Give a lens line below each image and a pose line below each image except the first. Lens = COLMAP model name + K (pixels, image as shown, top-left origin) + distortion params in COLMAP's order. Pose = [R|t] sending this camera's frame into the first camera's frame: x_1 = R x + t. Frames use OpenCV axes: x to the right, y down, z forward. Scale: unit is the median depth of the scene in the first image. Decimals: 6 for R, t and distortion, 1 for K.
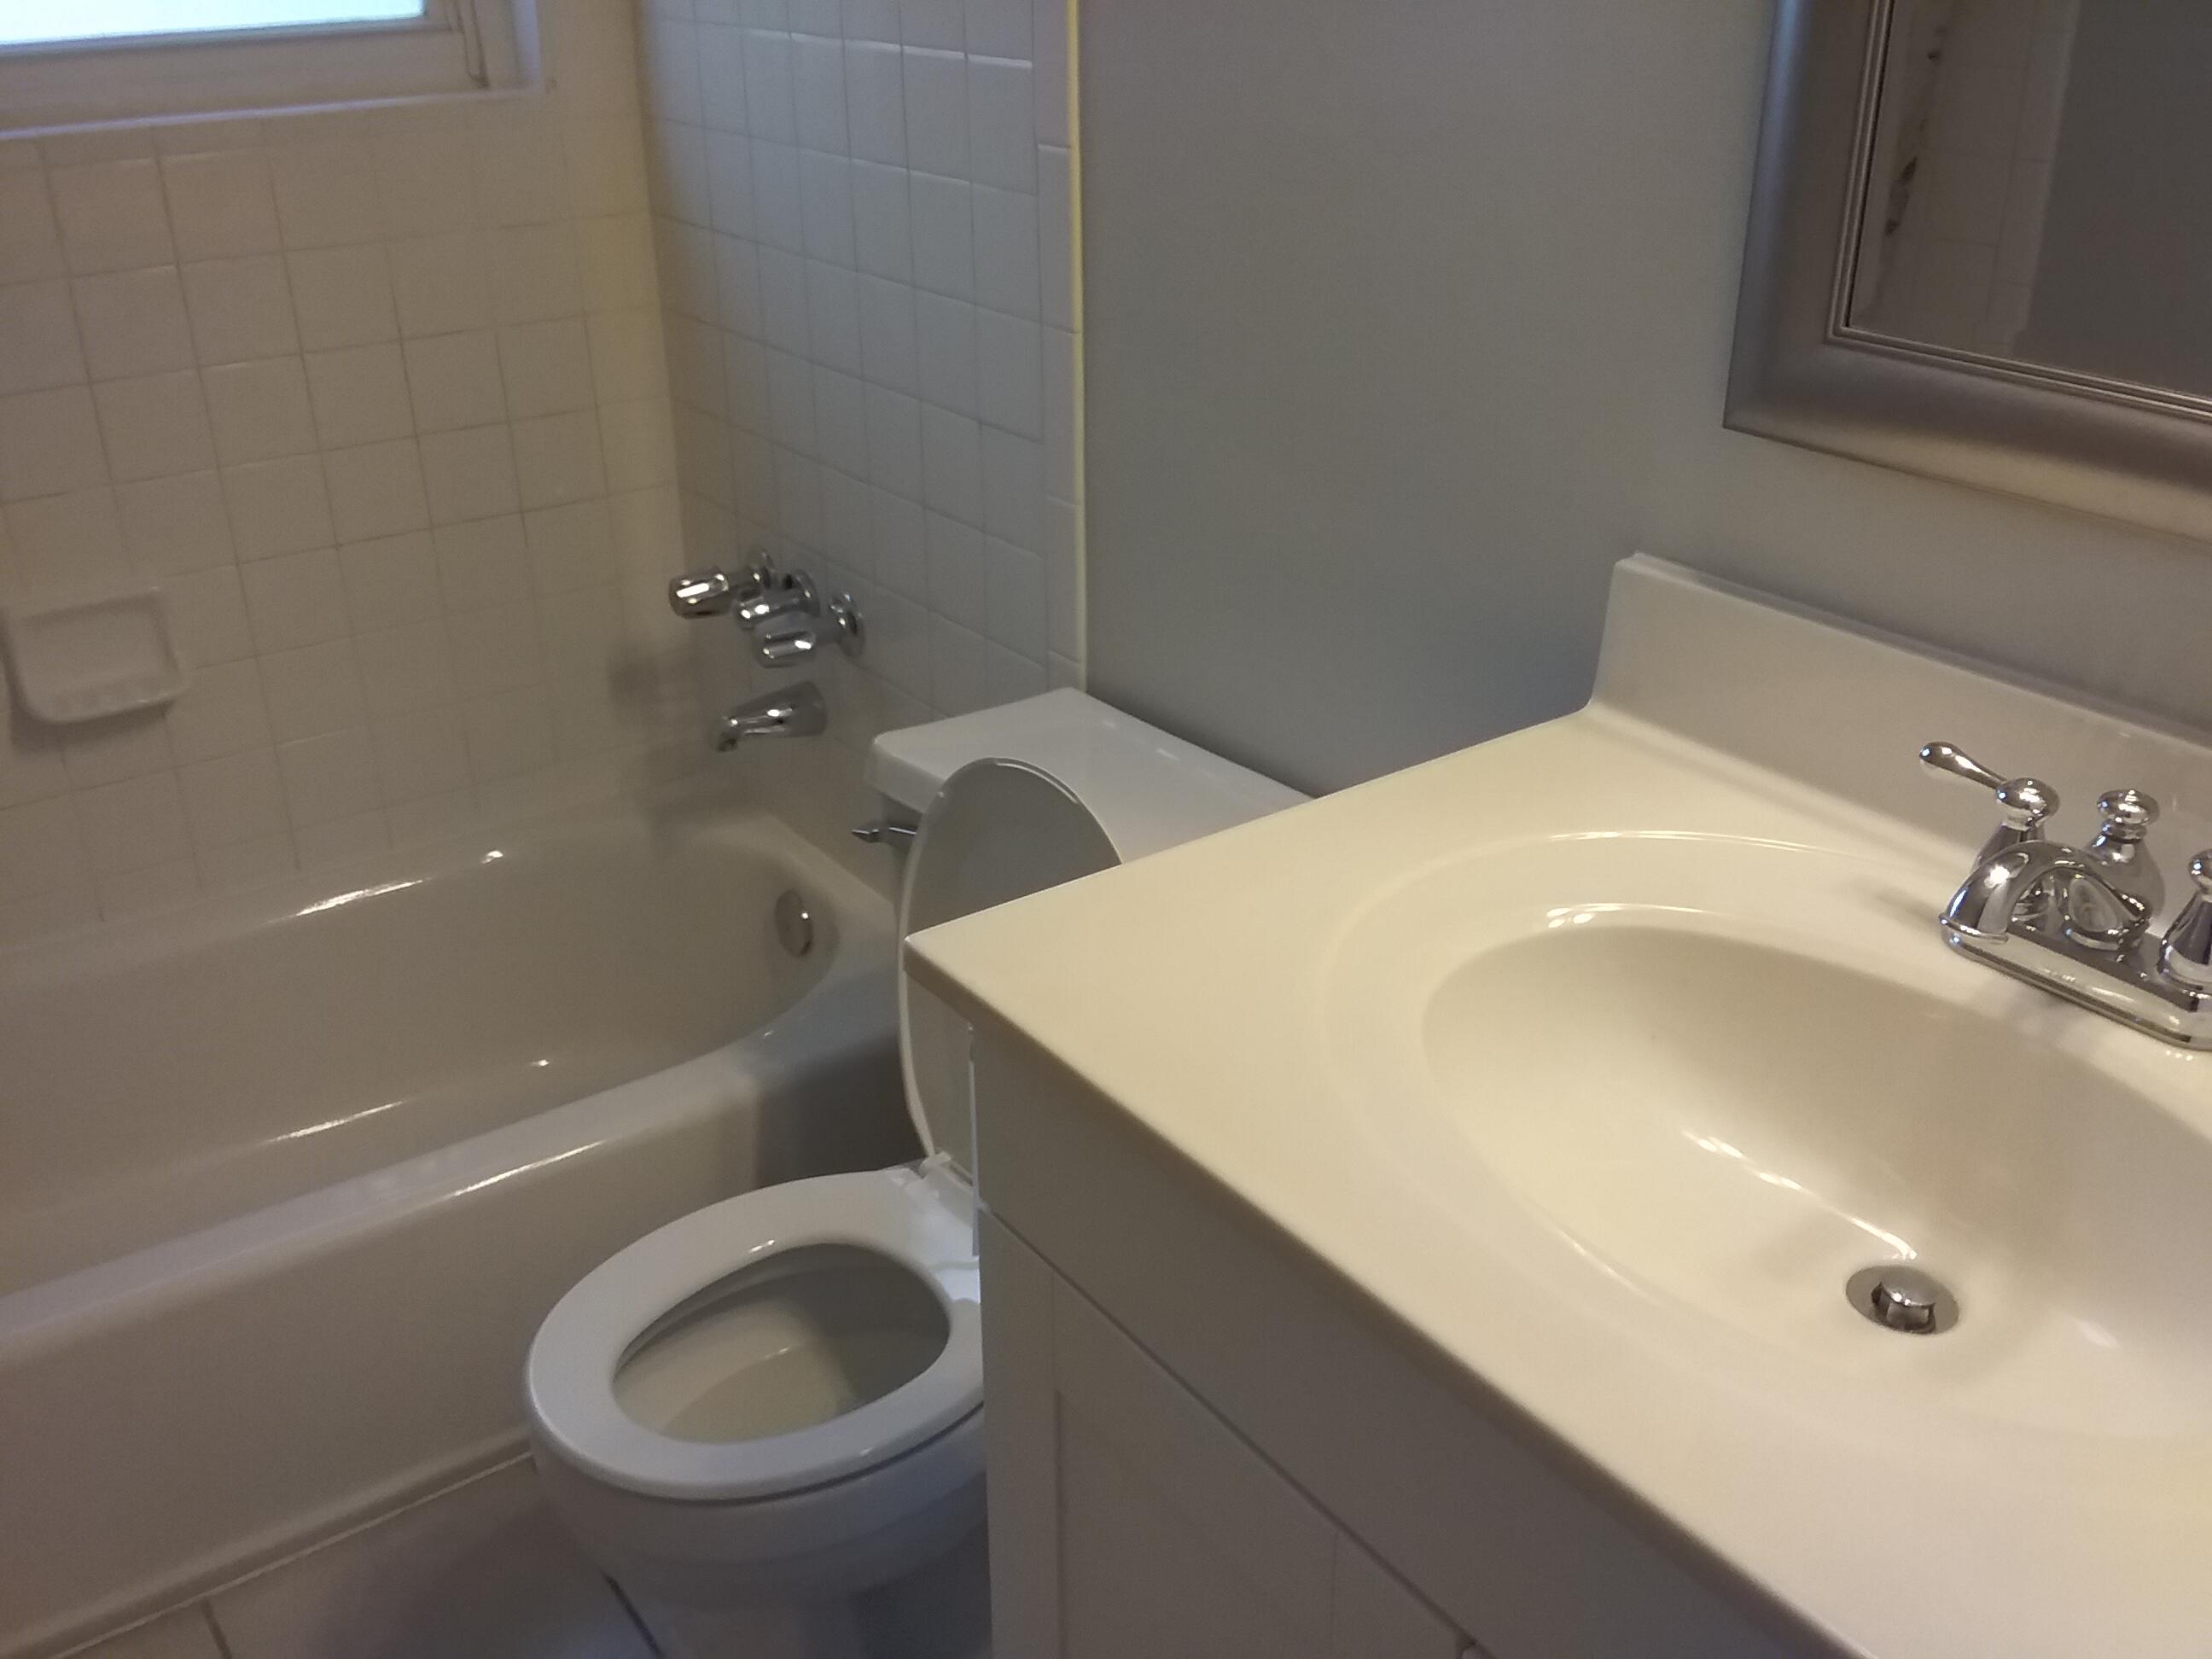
lens RADIAL K [[2008.5, 0, 1106.0], [0, 2008.5, 829.5], [0, 0, 1]] dist [0.050491, -0.139899]
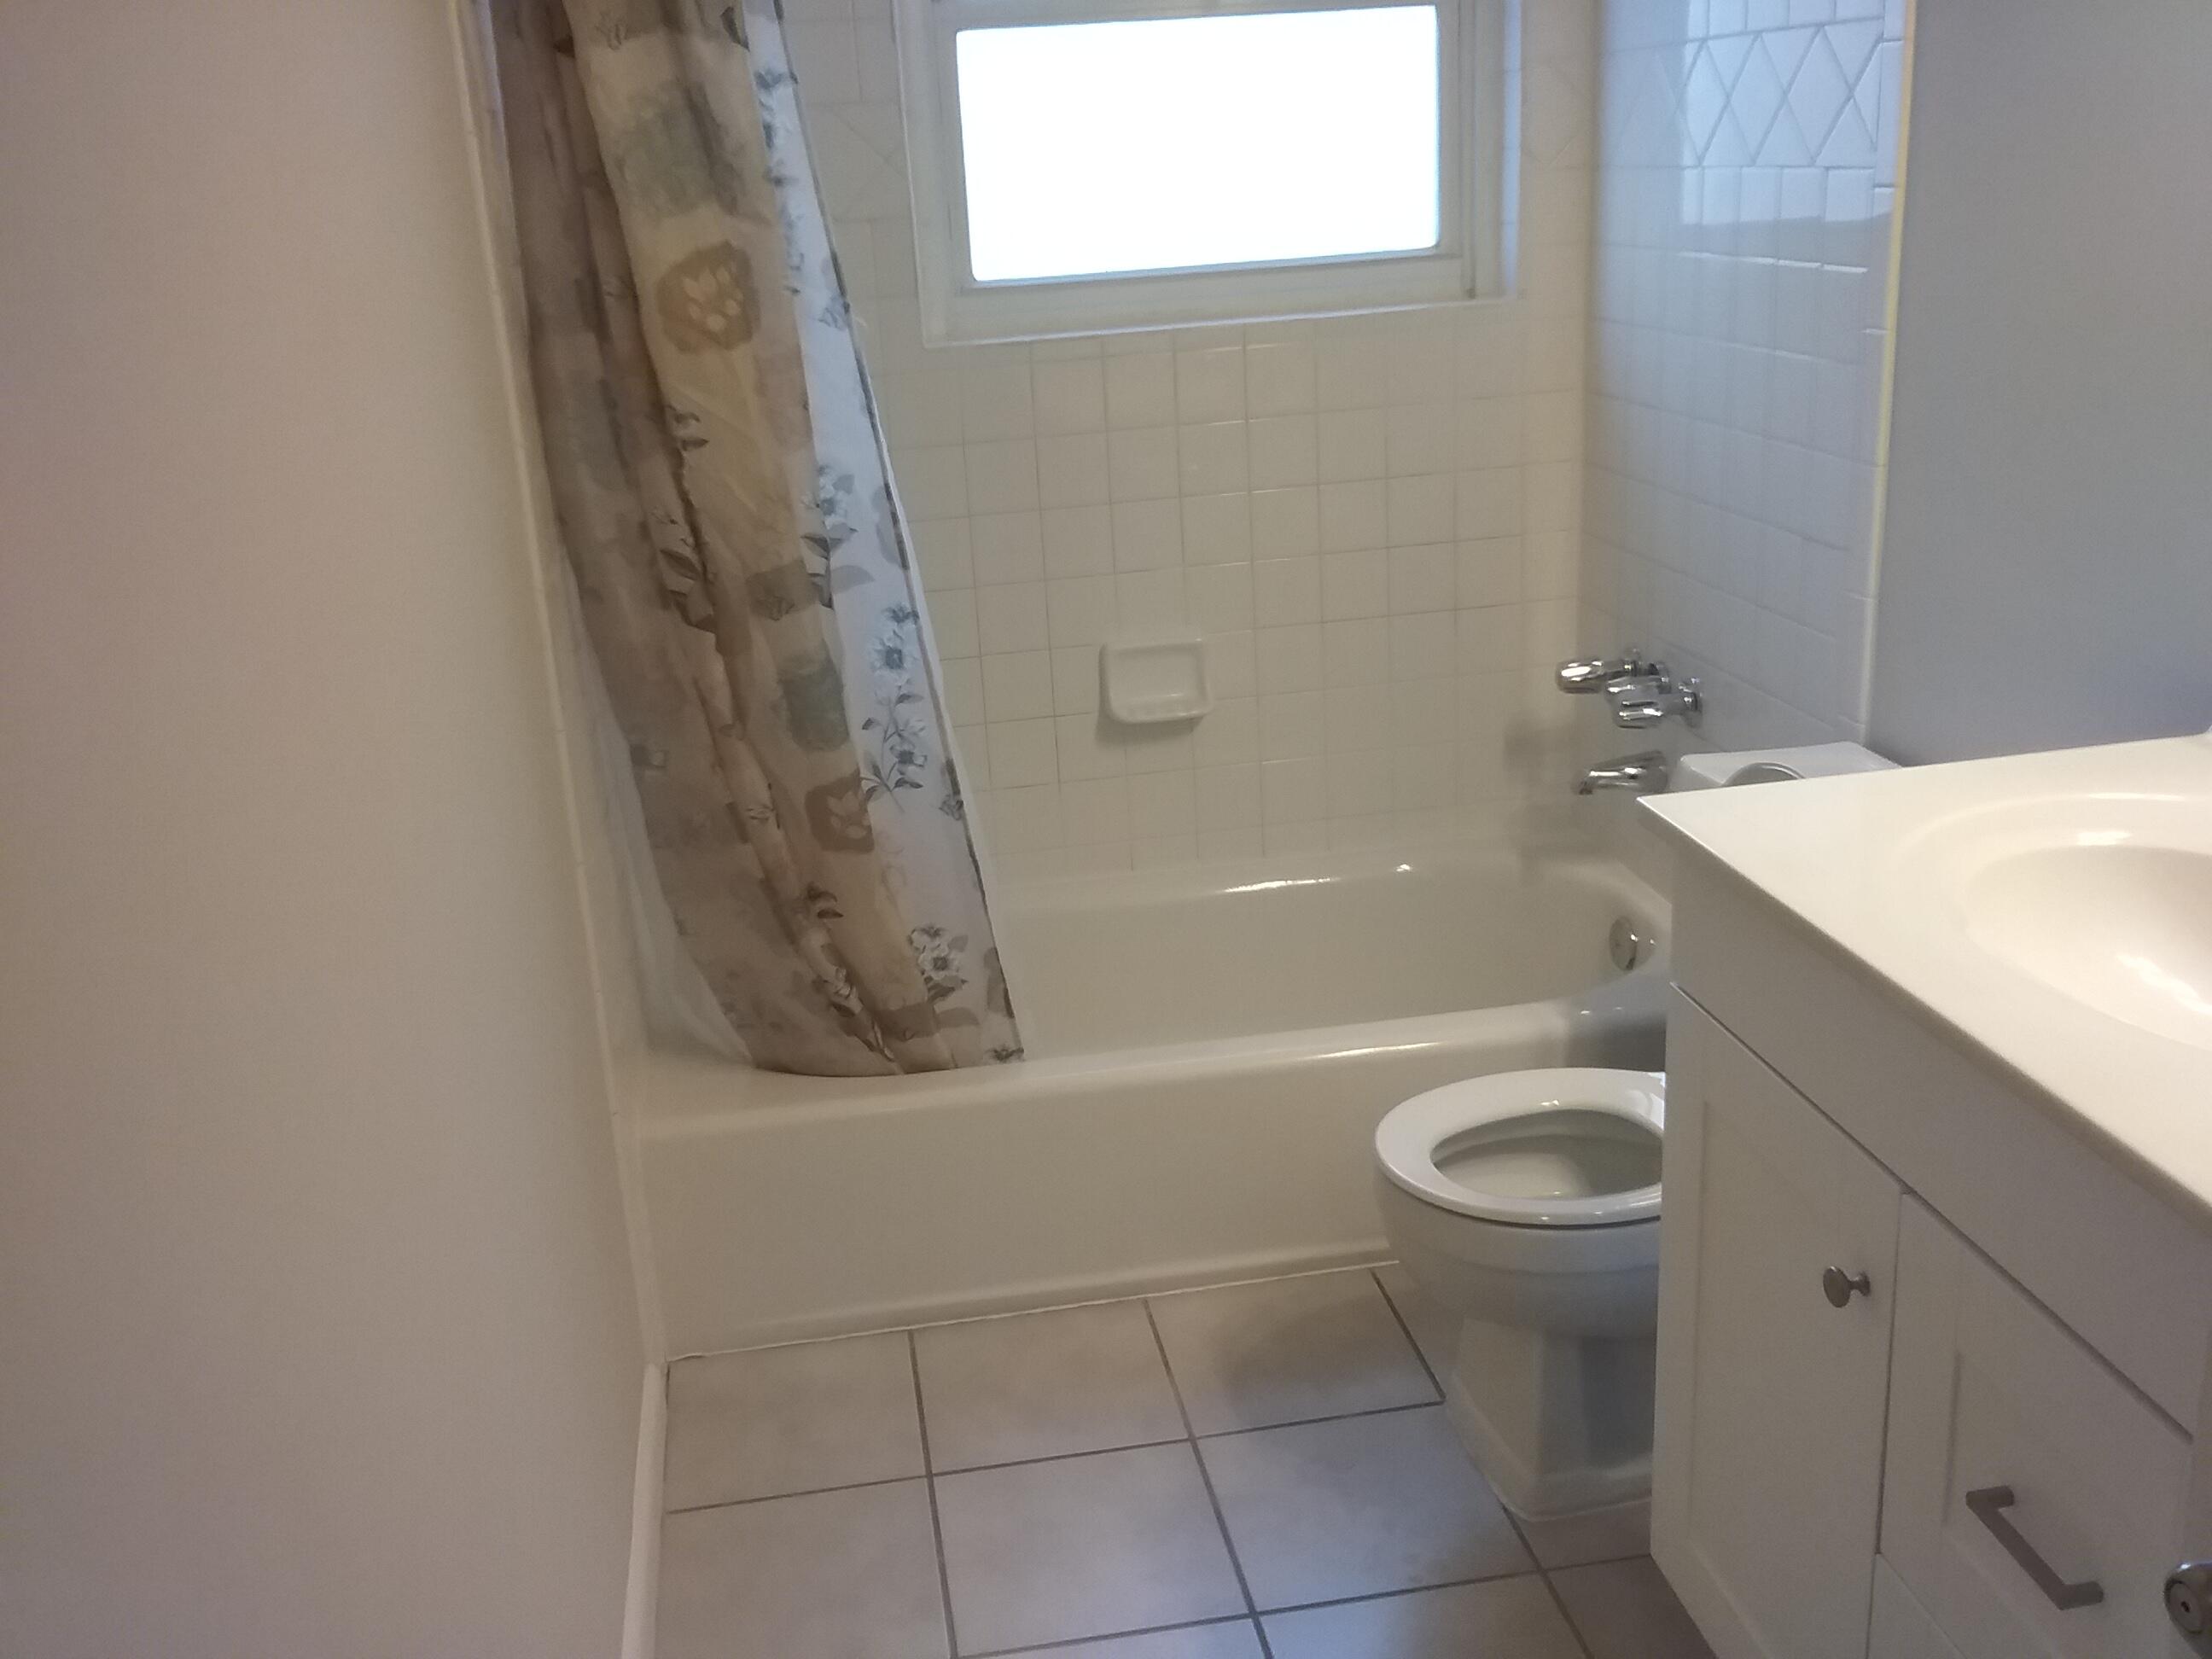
lens RADIAL K [[1977.2, 0, 1106.0], [0, 1977.2, 829.5], [0, 0, 1]] dist [0.014511, 0.009563]
pose [[0.893707, 0.100988, -0.437138, 0.095495], [-0.140591, 0.988301, -0.059113, 0.103572], [0.426055, 0.114287, 0.897450, -0.269477]]
